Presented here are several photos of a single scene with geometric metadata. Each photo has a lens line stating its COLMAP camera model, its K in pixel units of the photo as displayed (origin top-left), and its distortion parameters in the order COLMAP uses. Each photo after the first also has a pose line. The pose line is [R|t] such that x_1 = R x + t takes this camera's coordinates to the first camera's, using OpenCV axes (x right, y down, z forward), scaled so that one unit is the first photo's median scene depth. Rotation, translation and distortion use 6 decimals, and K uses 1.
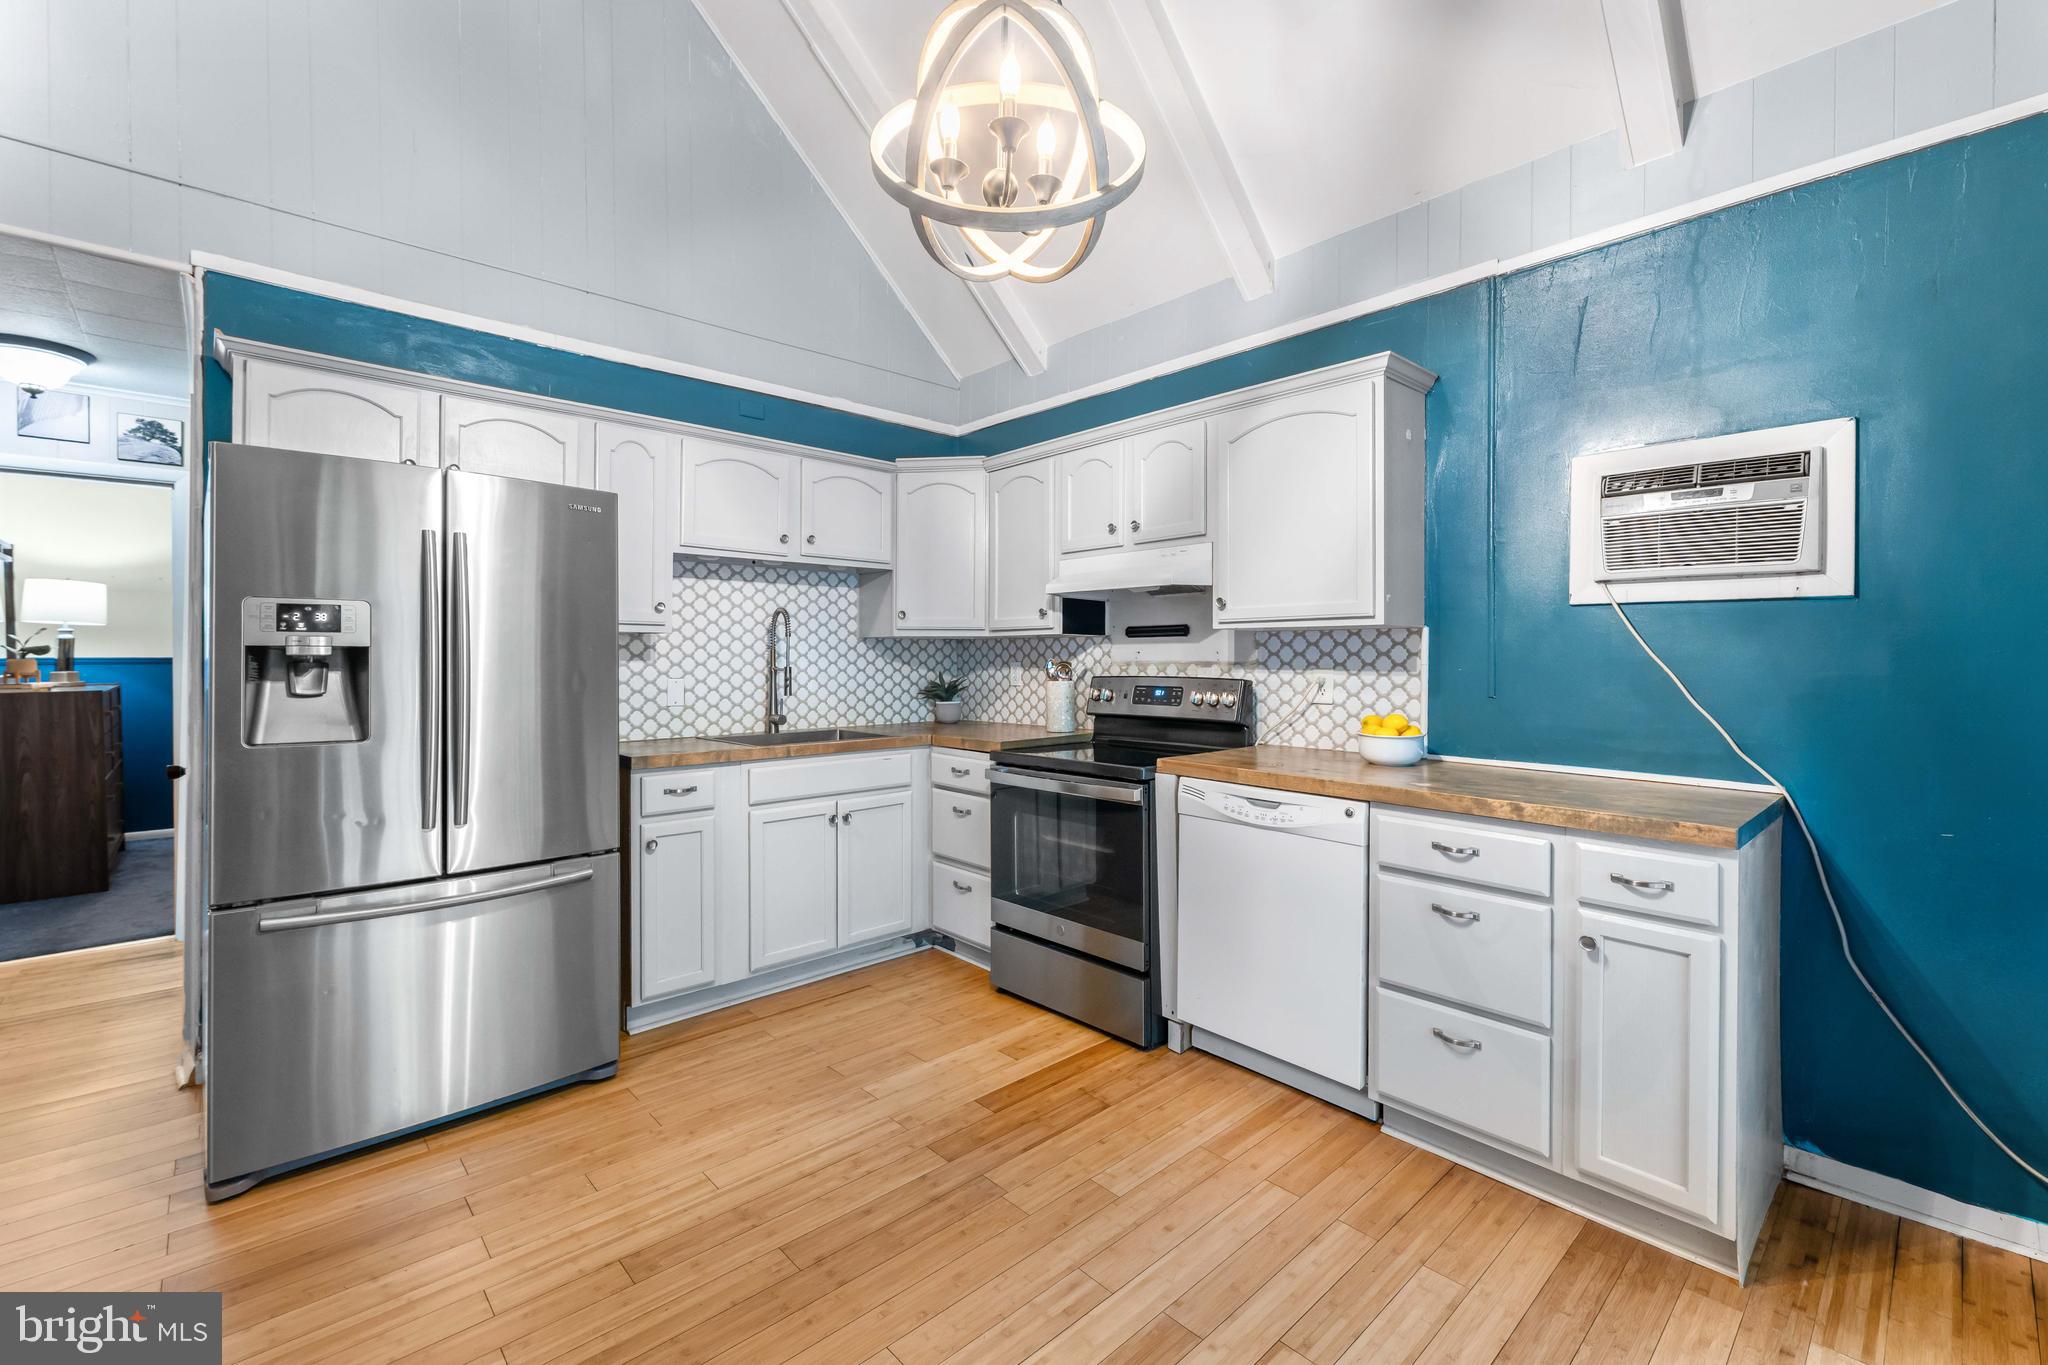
lens RADIAL K [[858.5, 0, 1032.4], [0, 858.5, 660.3], [0, 0, 1]] dist [0.002708, -0.000193]
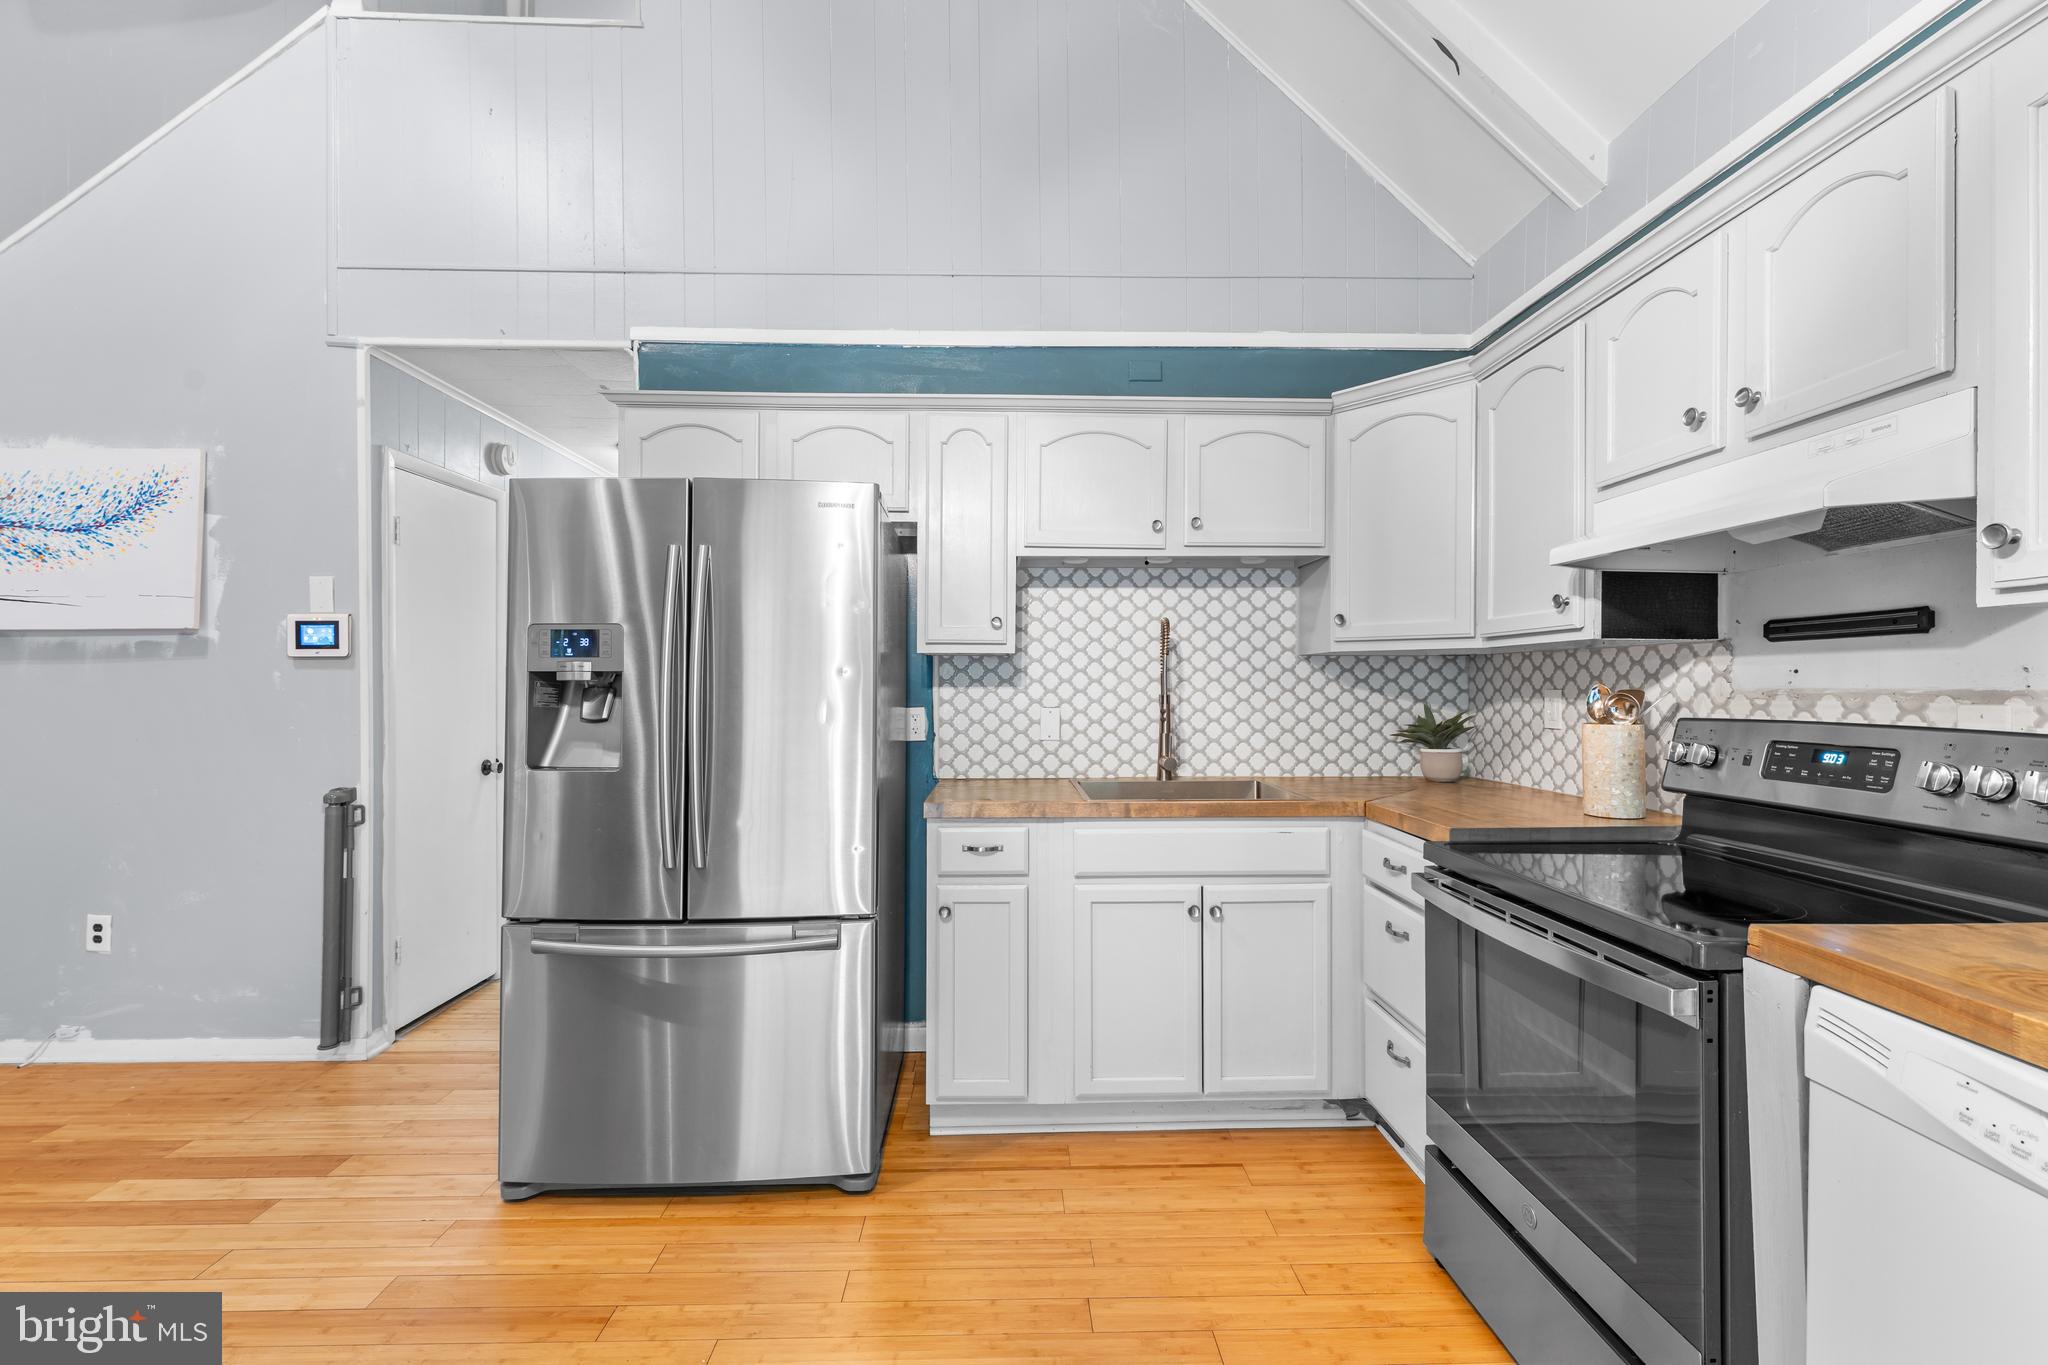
lens RADIAL K [[858.5, 0, 1023.1], [0, 858.5, 686.9], [0, 0, 1]] dist [0.002708, -0.000193]
pose [[0.747137, 0.001328, -0.664668, 0.140248], [-0.001139, 0.999999, 0.000717, 0.000023], [0.664669, 0.000221, 0.747138, 0.400231]]
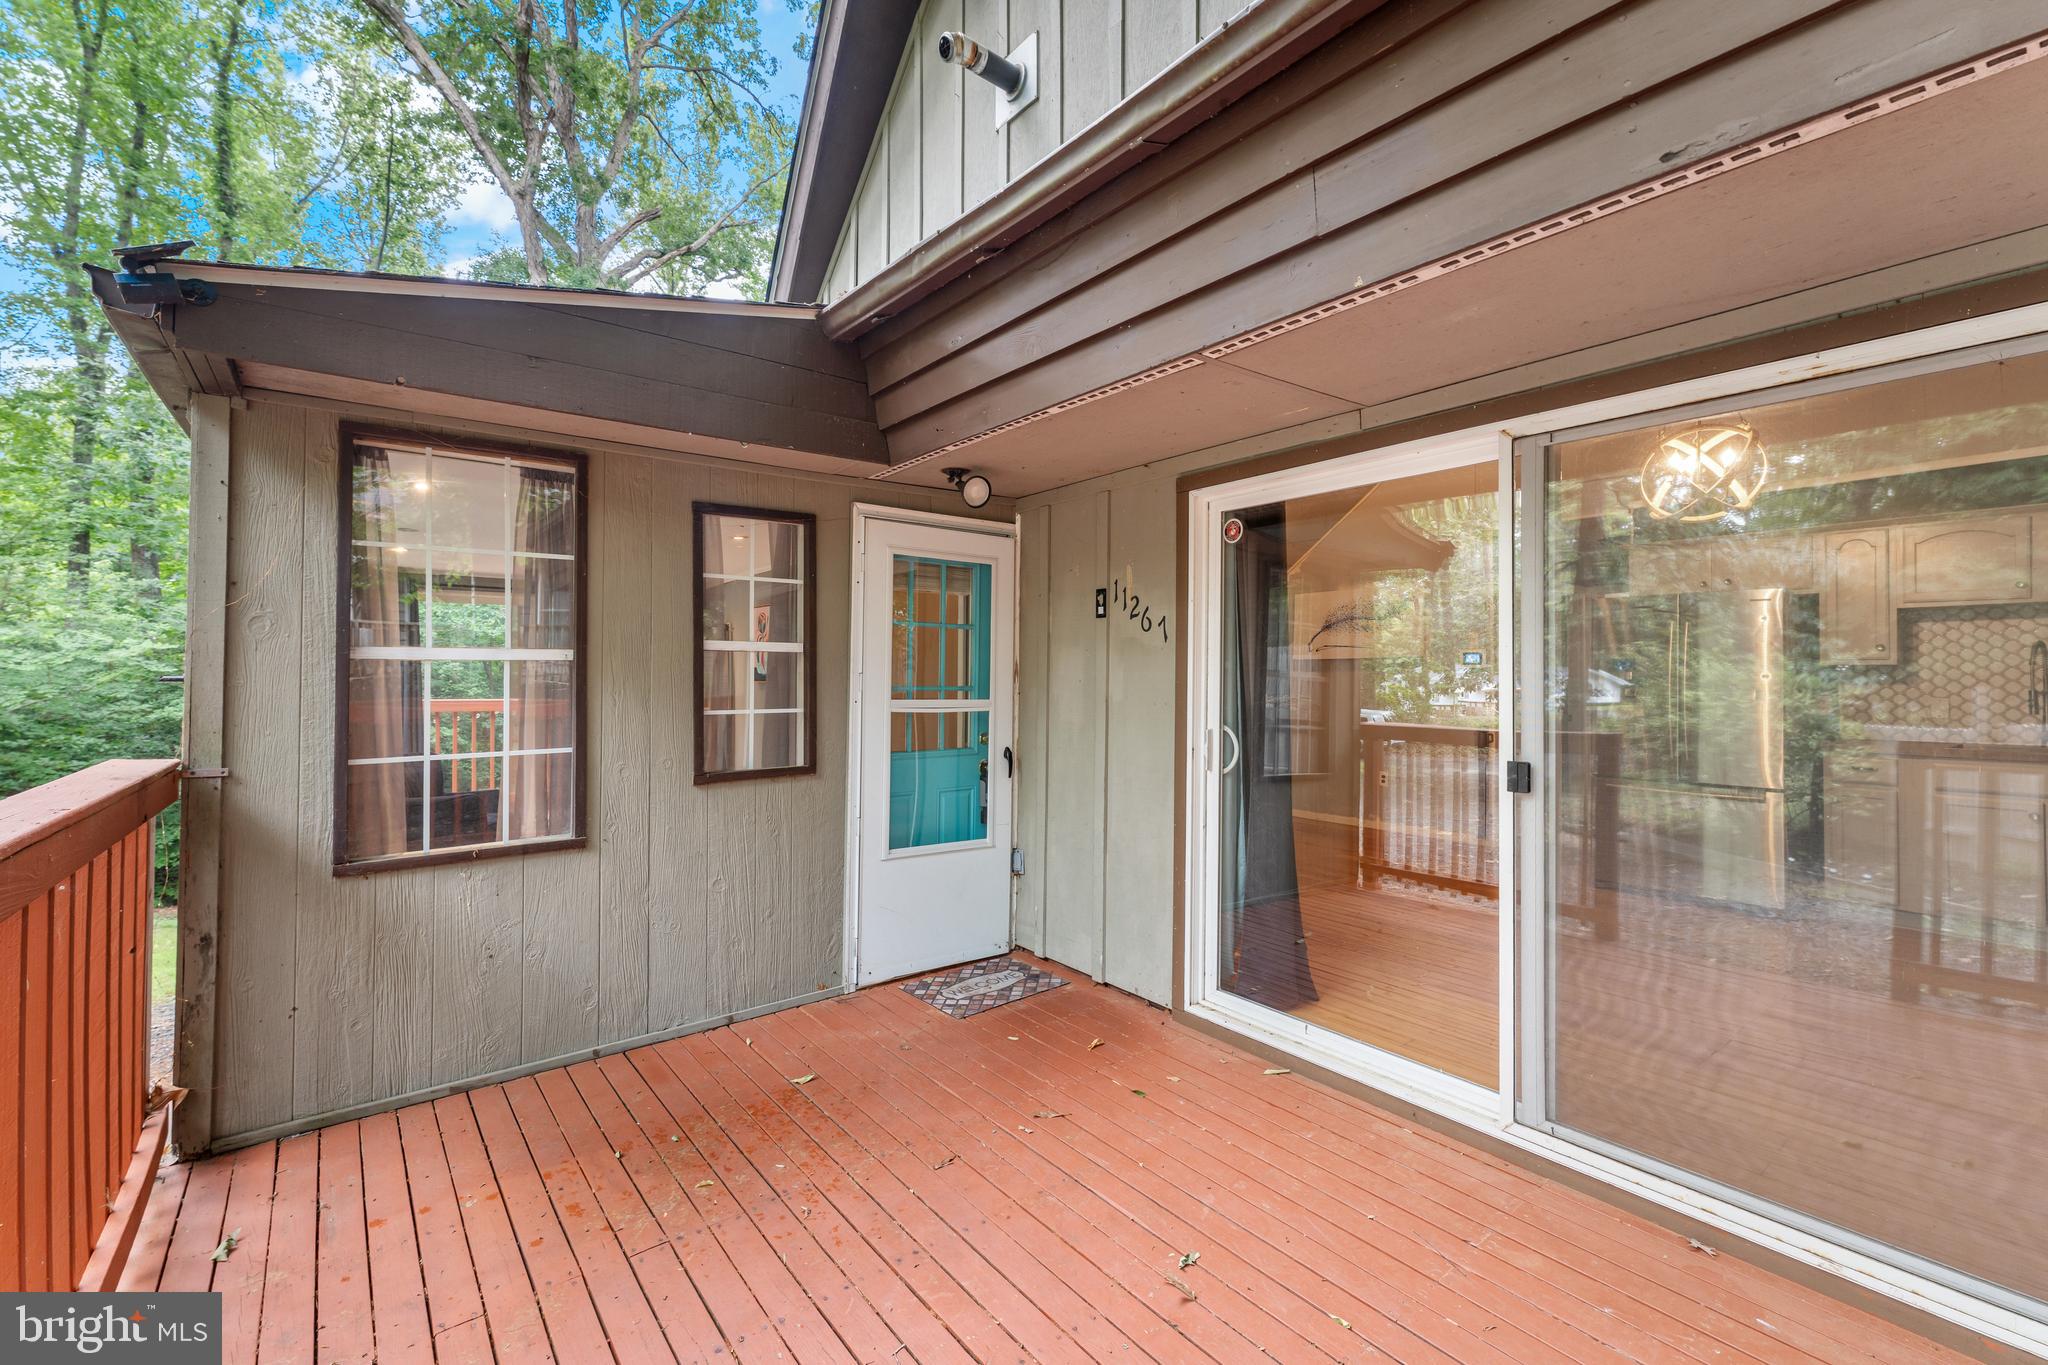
lens RADIAL K [[858.5, 0, 1022.4], [0, 858.5, 657.9], [0, 0, 1]] dist [0.002708, -0.000193]
pose [[-0.080112, -0.025734, -0.996454, 1.166472], [-0.011731, 0.999622, -0.024872, 0.010409], [0.996717, 0.009697, -0.080384, -0.352668]]
